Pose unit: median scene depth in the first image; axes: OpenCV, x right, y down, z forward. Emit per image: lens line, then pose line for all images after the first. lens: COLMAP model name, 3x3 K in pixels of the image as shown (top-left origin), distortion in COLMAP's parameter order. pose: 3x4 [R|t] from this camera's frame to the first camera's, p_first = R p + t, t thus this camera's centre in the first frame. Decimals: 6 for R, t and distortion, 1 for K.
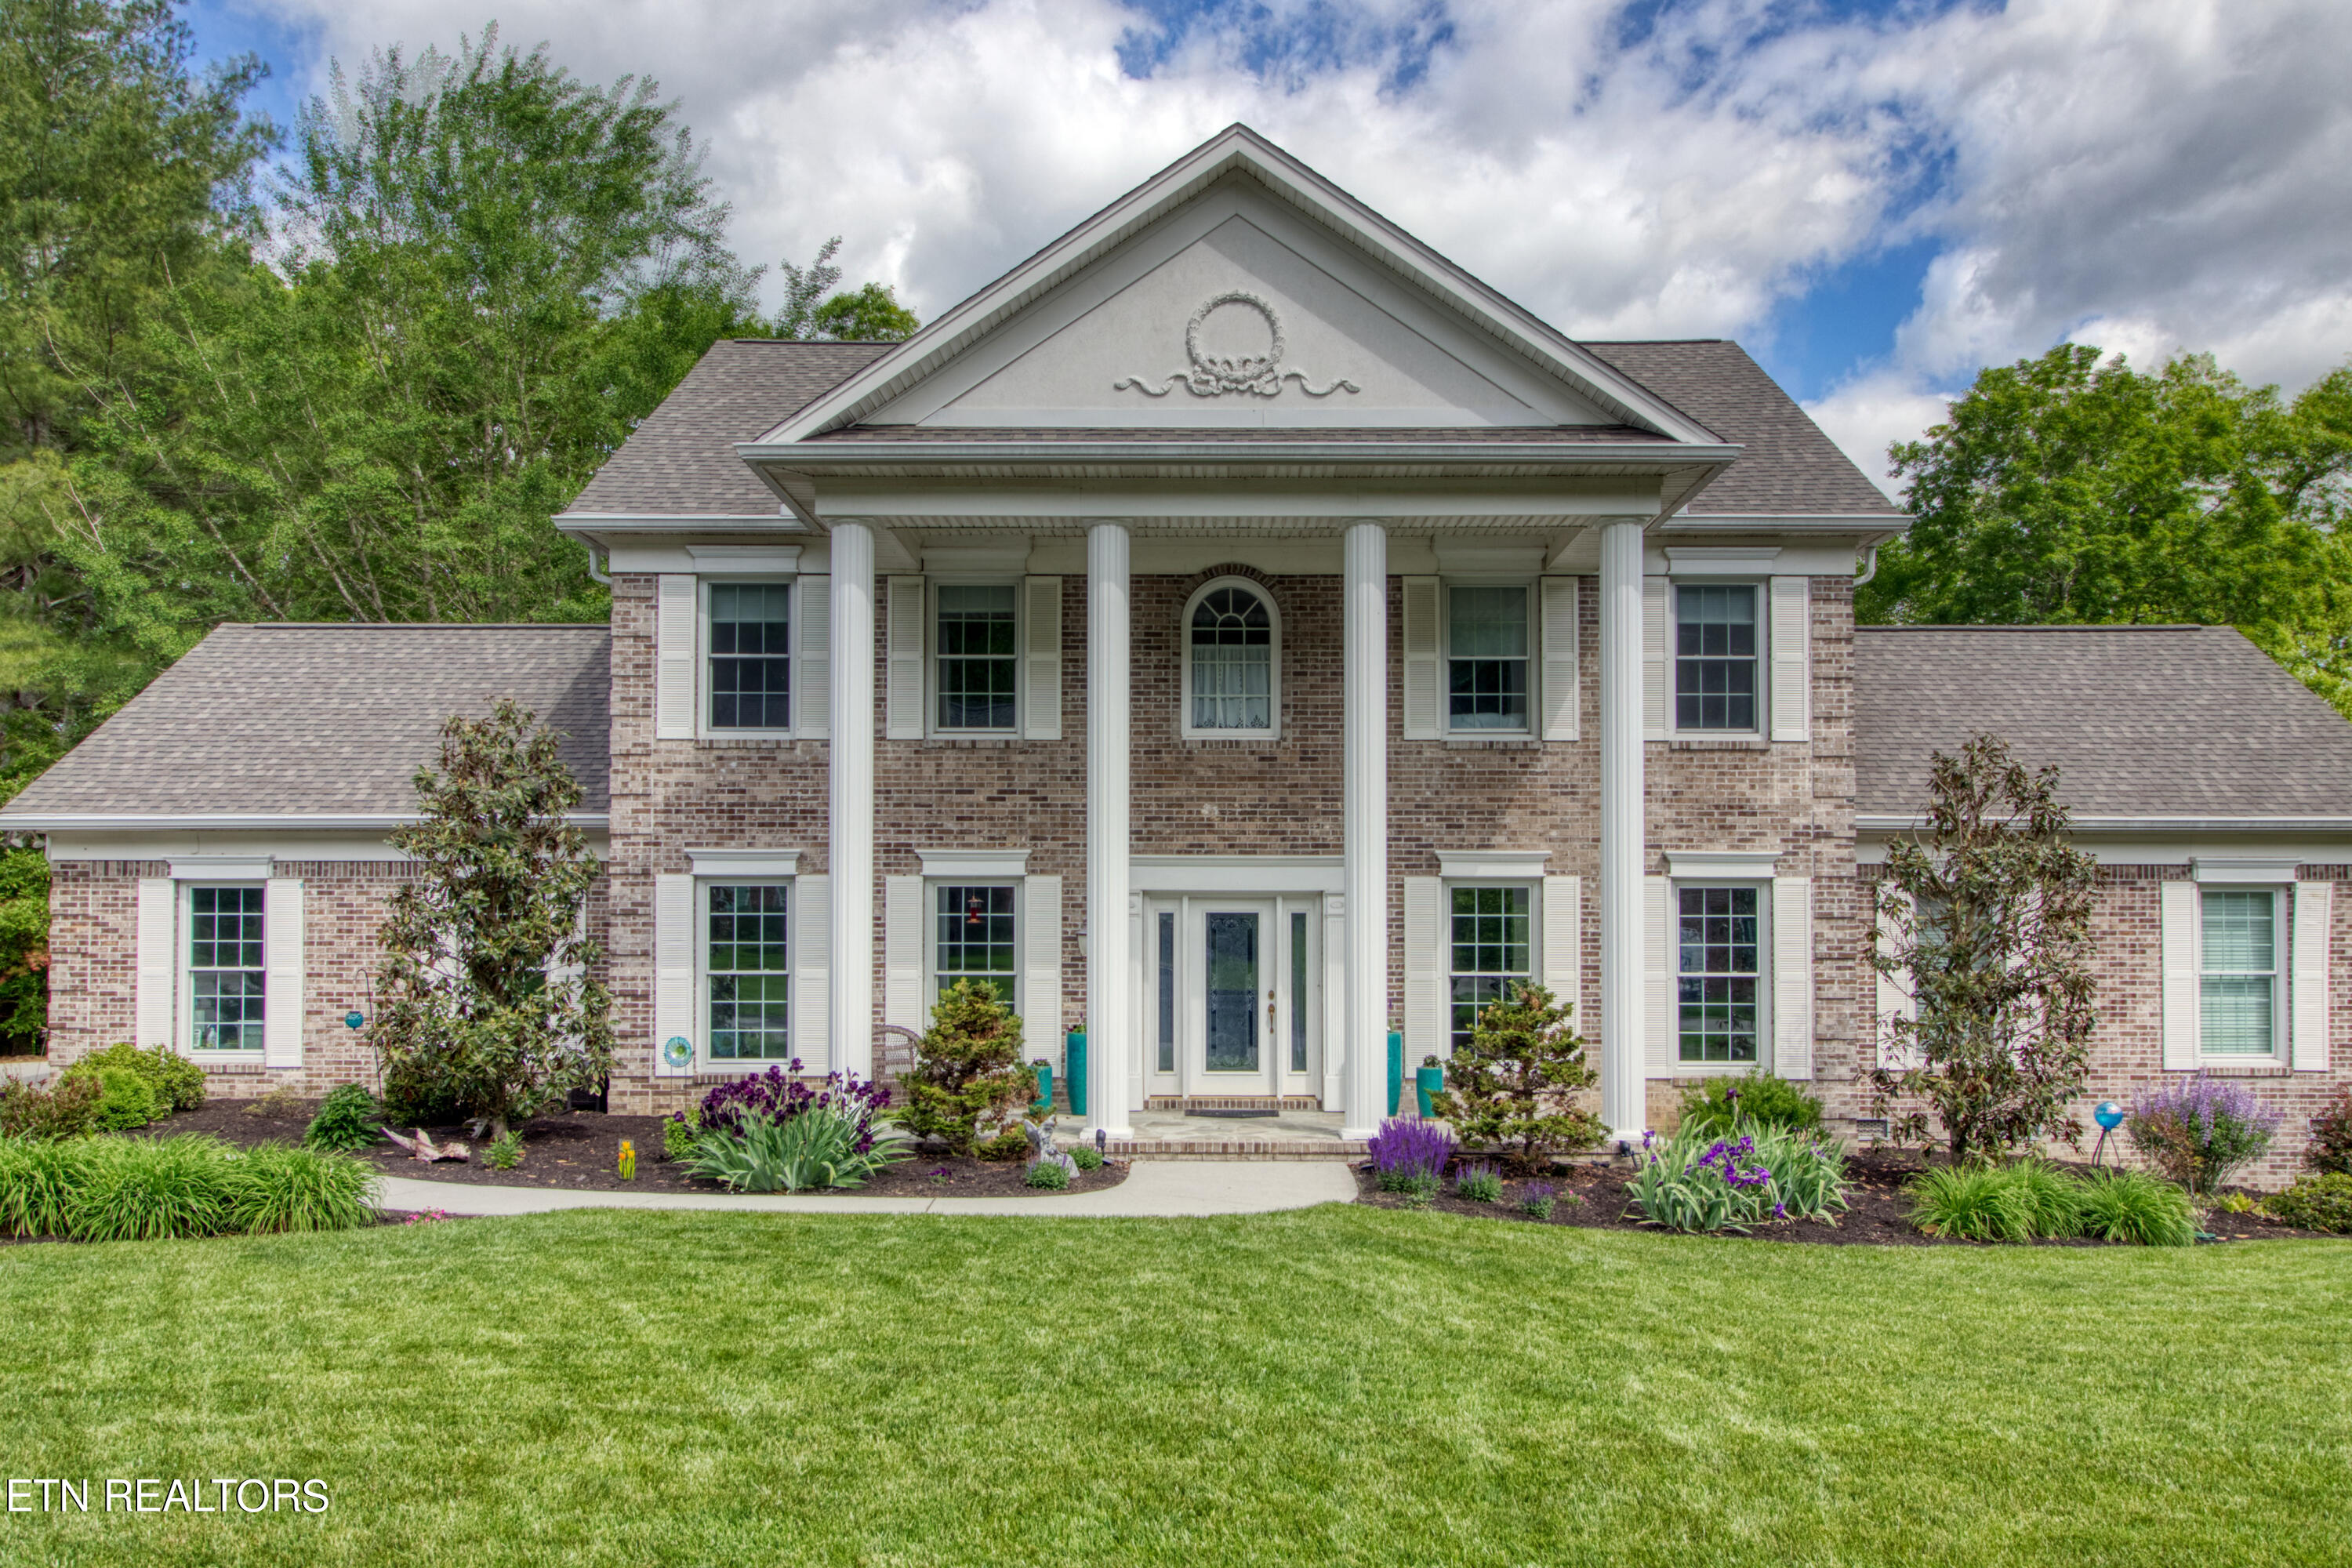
lens RADIAL K [[1745.6, 0, 1162.6], [0, 1745.6, 833.5], [0, 0, 1]] dist [0.005688, 0.001288]
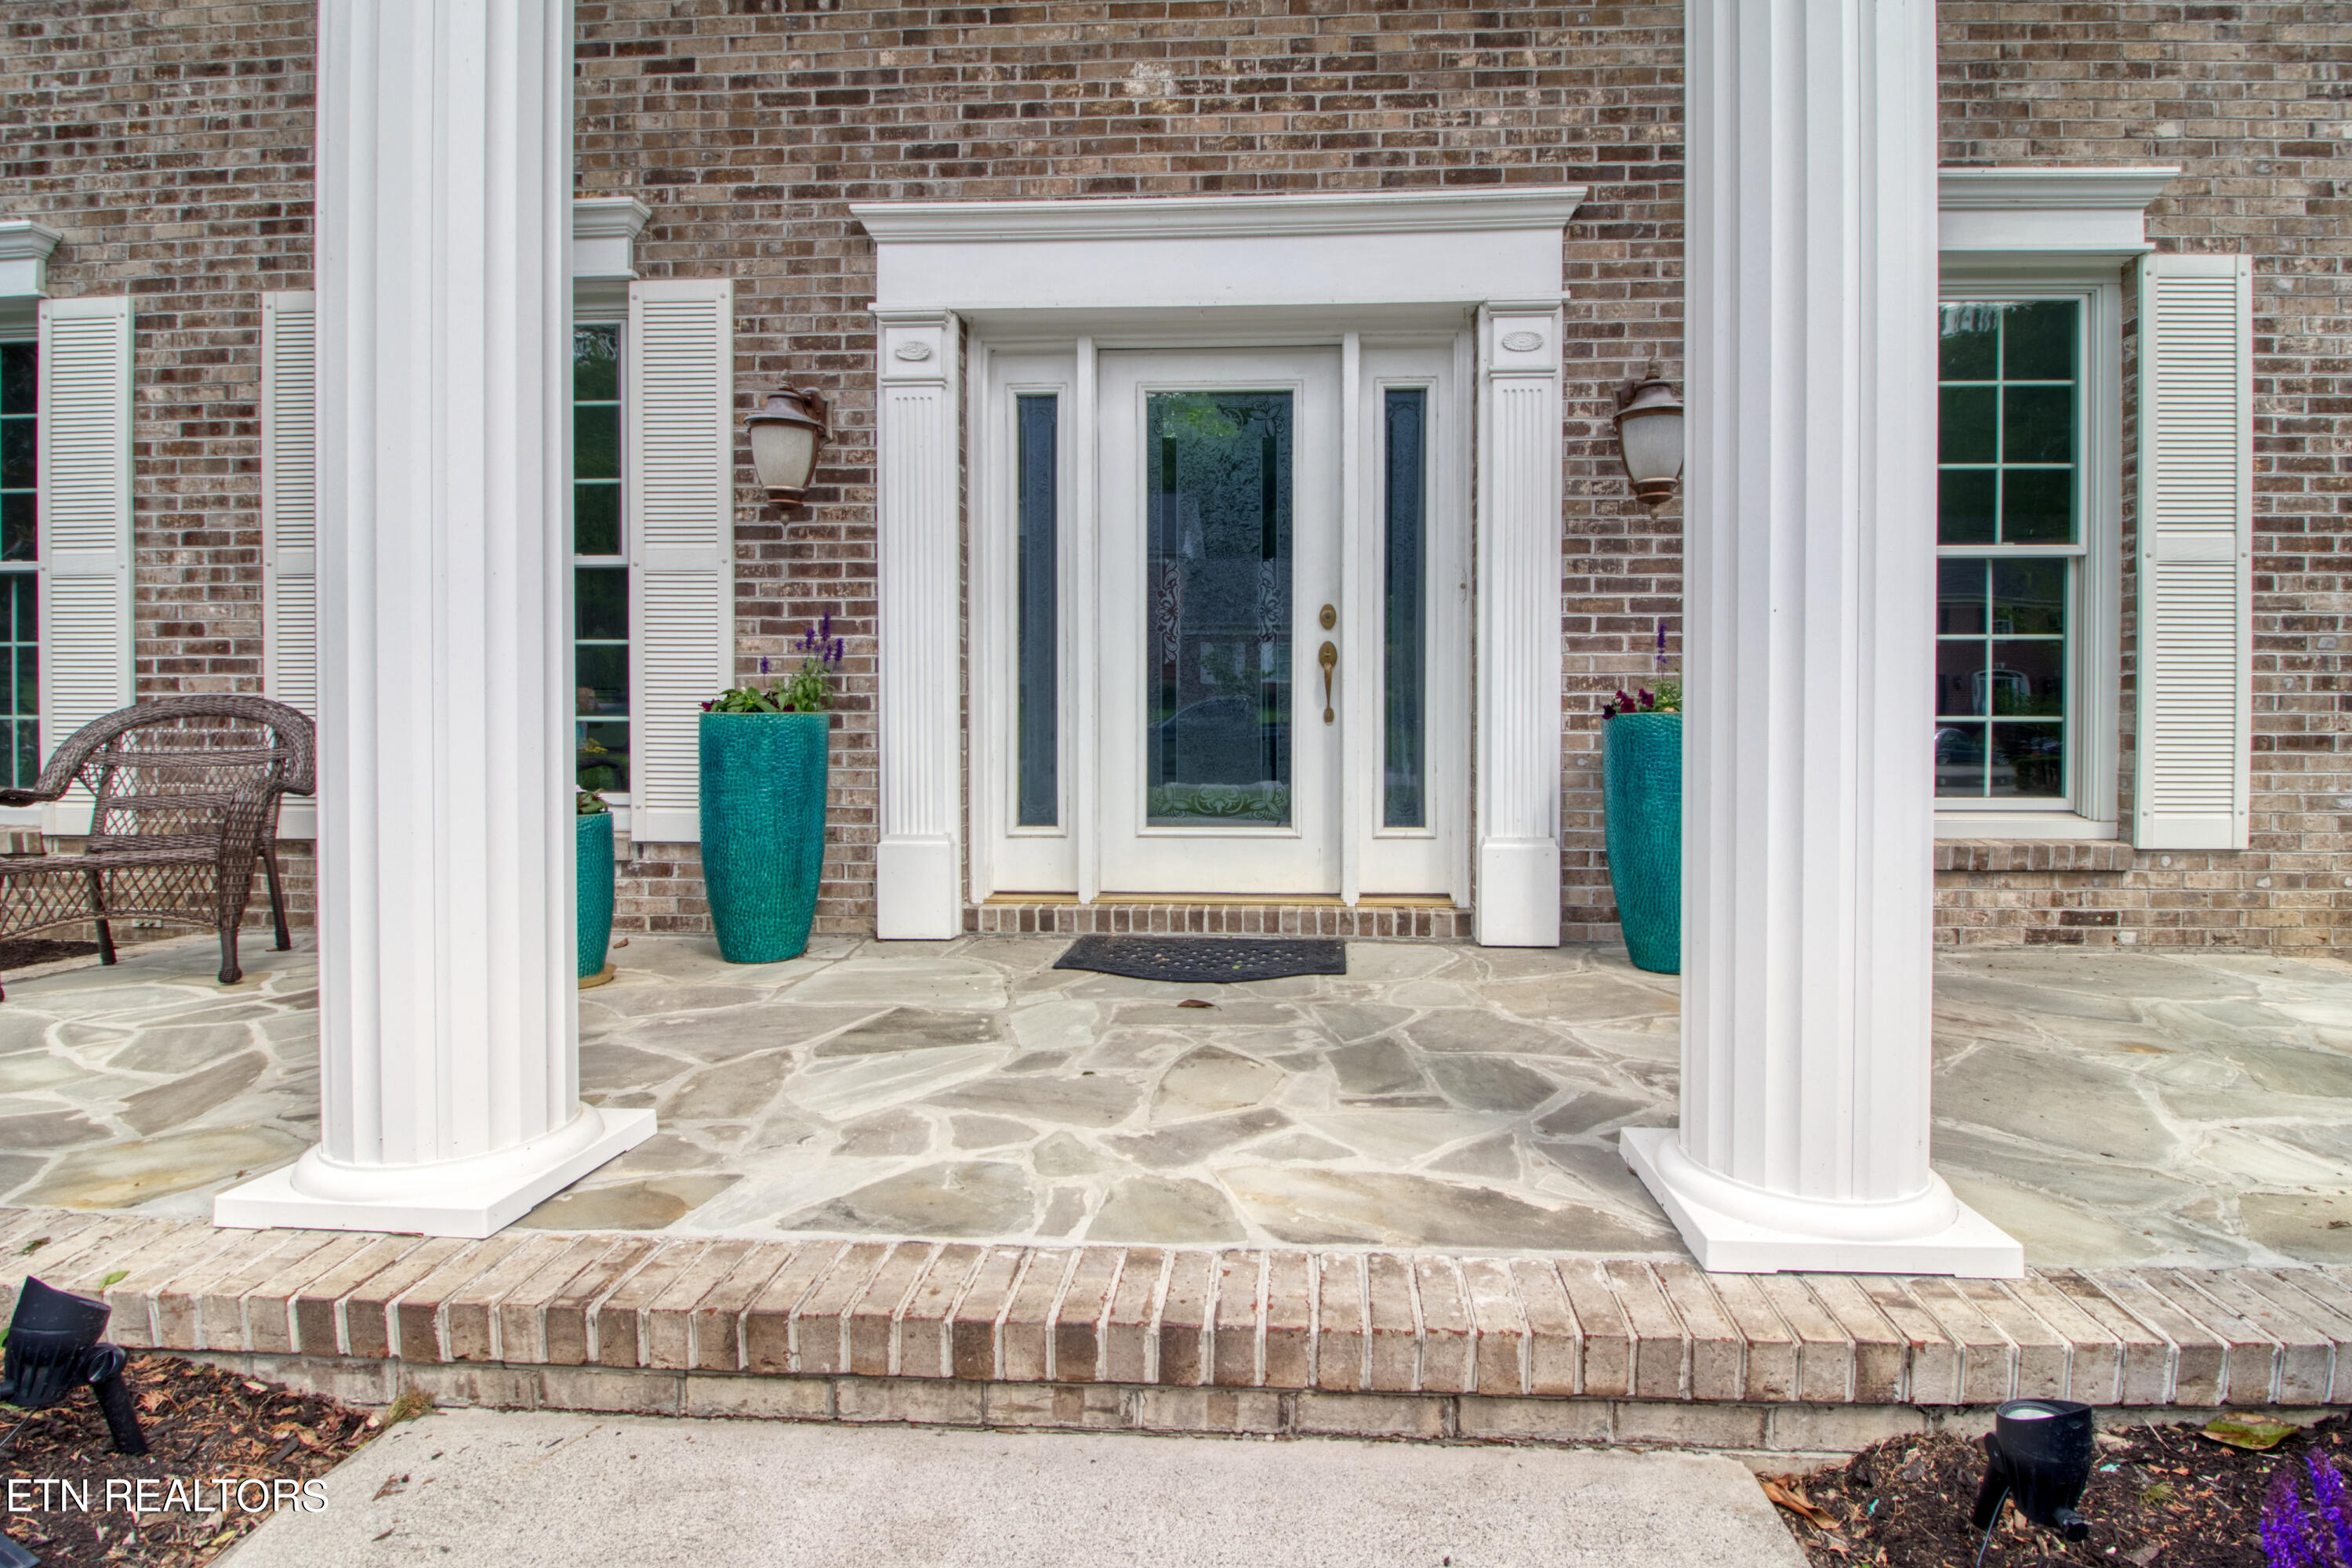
lens RADIAL K [[1116.1, 0, 1221.1], [0, 1116.1, 733.4], [0, 0, 1]] dist [-0.001097, -0.014296]
pose [[0.998063, -0.000627, -0.062209, 0.054945], [0.005130, 0.997373, 0.072250, 0.100196], [0.062000, -0.072429, 0.995445, 0.772178]]
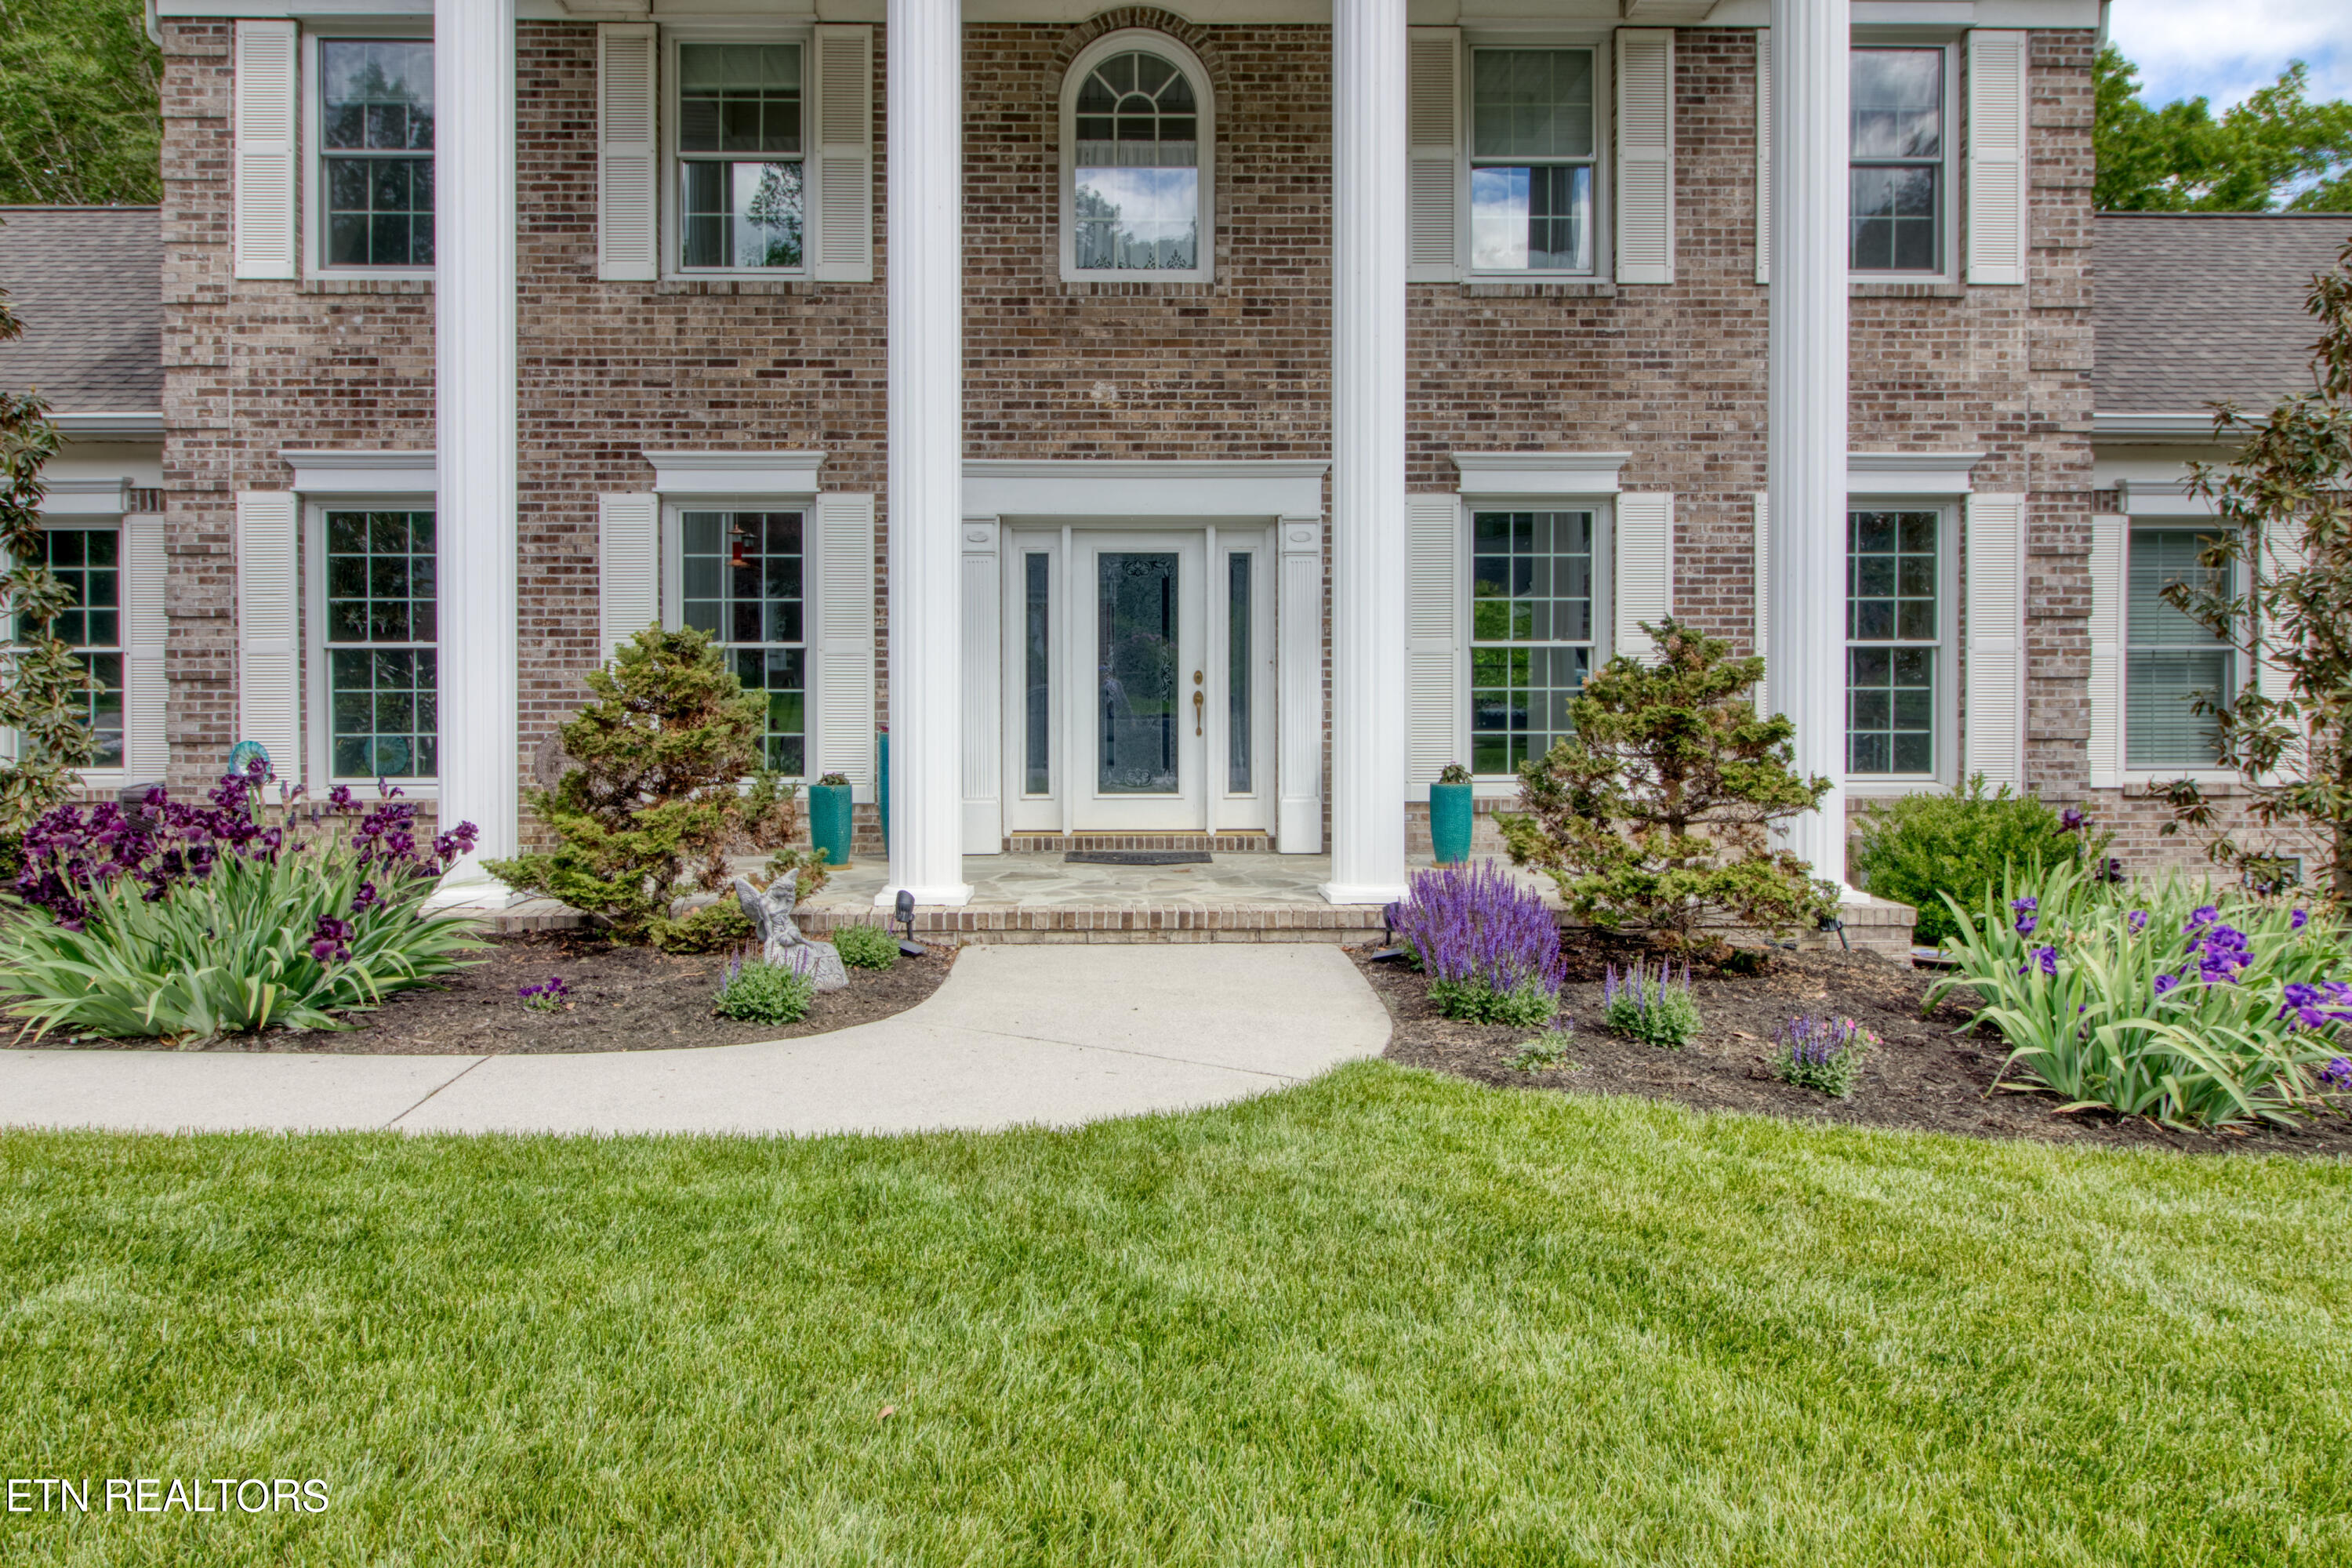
lens RADIAL K [[1514.5, 0, 1118.4], [0, 1514.5, 697.9], [0, 0, 1]] dist [0.000339, -0.002219]
pose [[0.999582, -0.002922, 0.028763, 0.016052], [0.001185, 0.998184, 0.060224, 0.066154], [-0.028887, -0.060165, 0.997770, 0.435413]]
